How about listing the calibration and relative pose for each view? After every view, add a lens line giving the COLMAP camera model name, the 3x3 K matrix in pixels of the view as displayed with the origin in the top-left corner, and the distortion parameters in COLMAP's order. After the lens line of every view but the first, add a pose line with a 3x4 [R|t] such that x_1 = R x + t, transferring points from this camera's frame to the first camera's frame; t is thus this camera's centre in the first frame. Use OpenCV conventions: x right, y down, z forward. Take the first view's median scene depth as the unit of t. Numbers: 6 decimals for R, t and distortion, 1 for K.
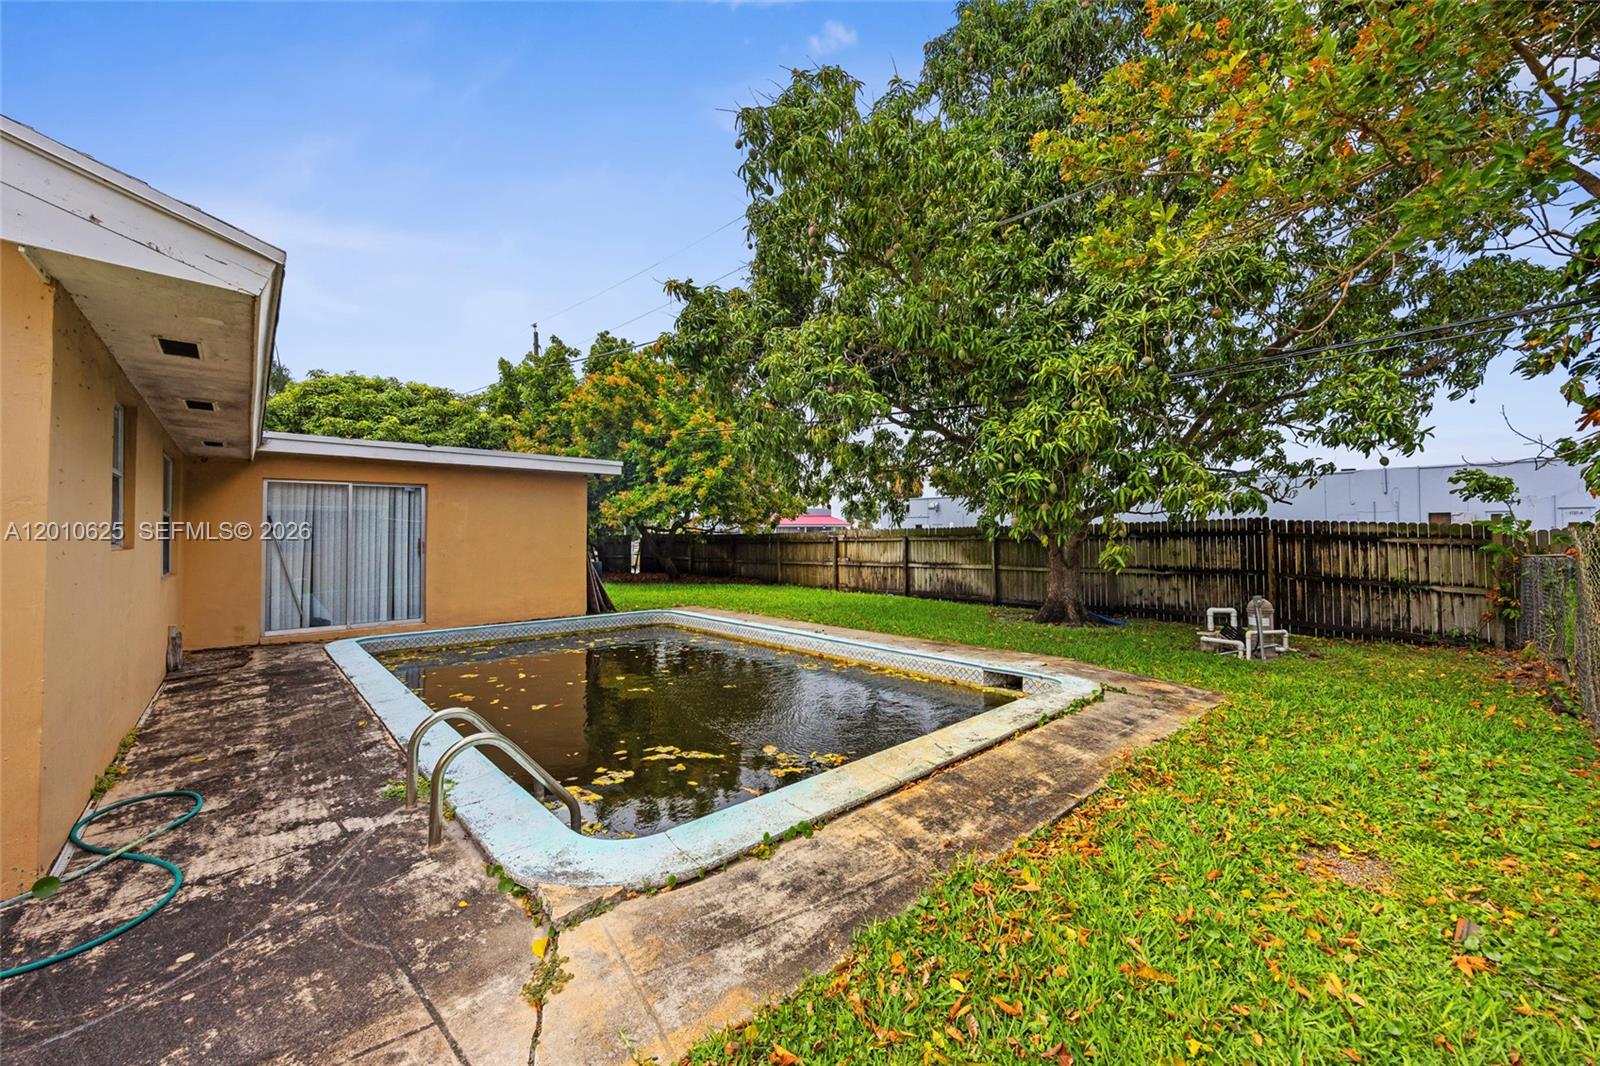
lens RADIAL K [[609.9, 0, 800.0], [0, 609.9, 533.0], [0, 0, 1]] dist [-0.000323, -0.000075]
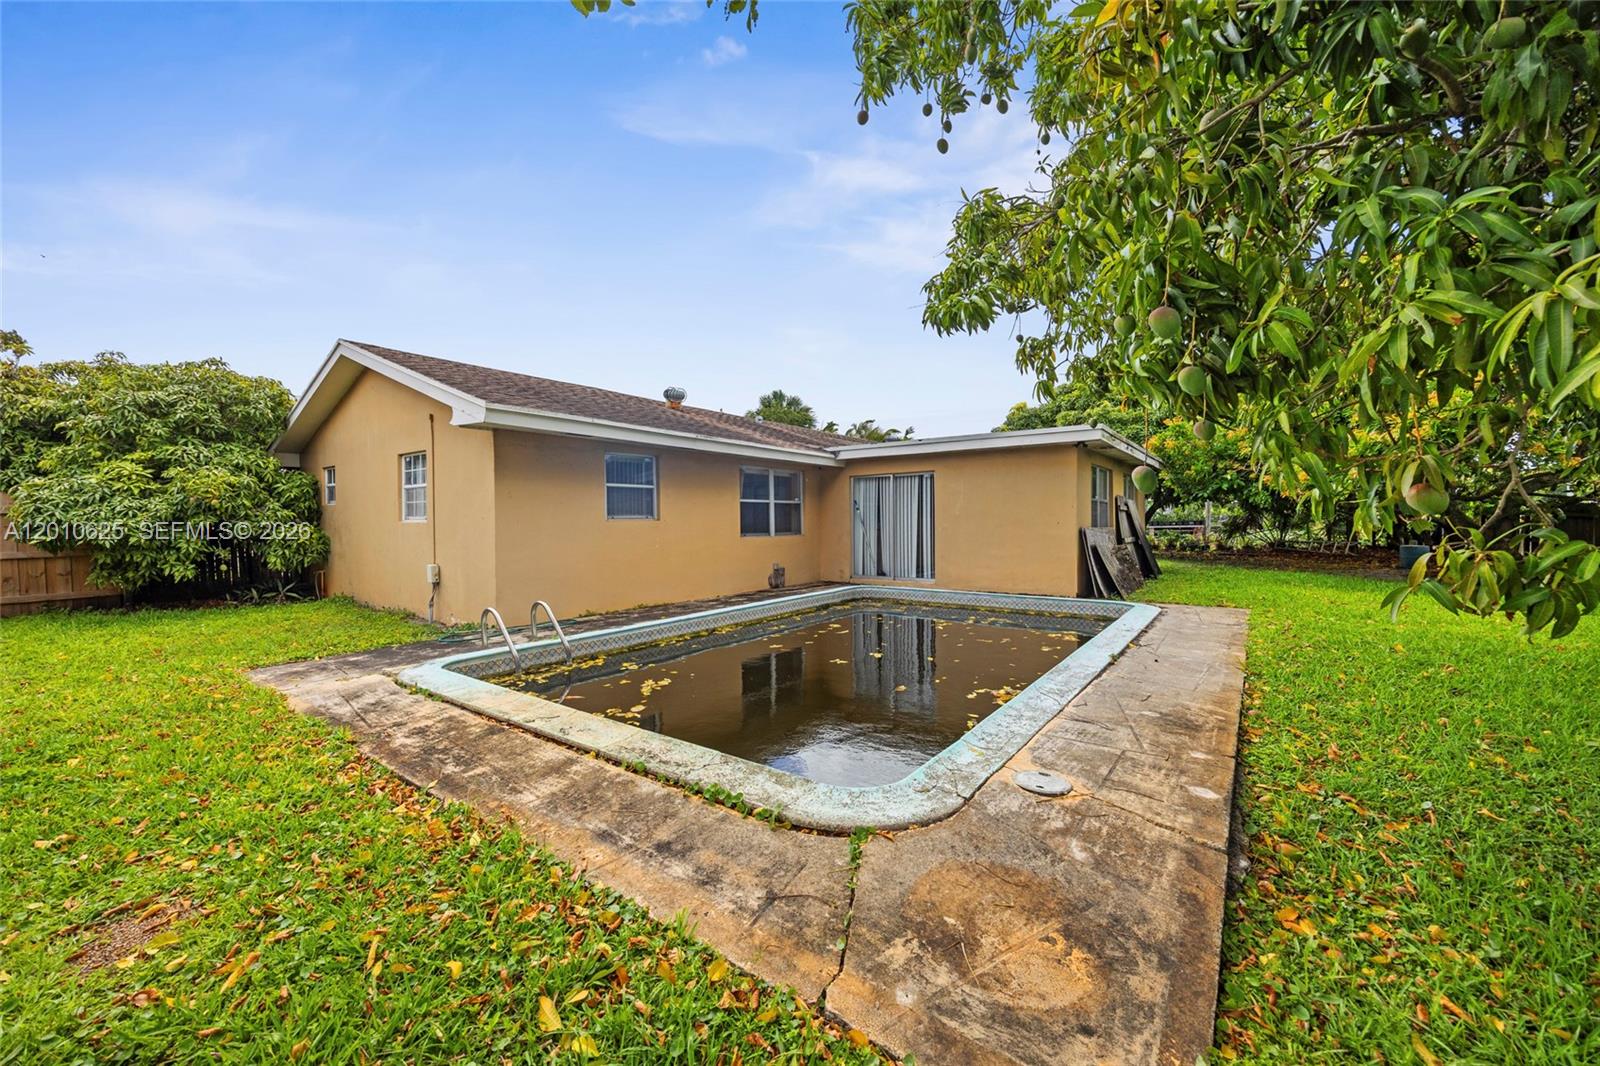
lens RADIAL K [[609.9, 0, 800.0], [0, 609.9, 533.0], [0, 0, 1]] dist [-0.000323, -0.000075]
pose [[0.187443, 0.019420, -0.982084, 1.315723], [0.019090, 0.999544, 0.023409, 0.025609], [0.982090, -0.023136, 0.186986, 1.237731]]
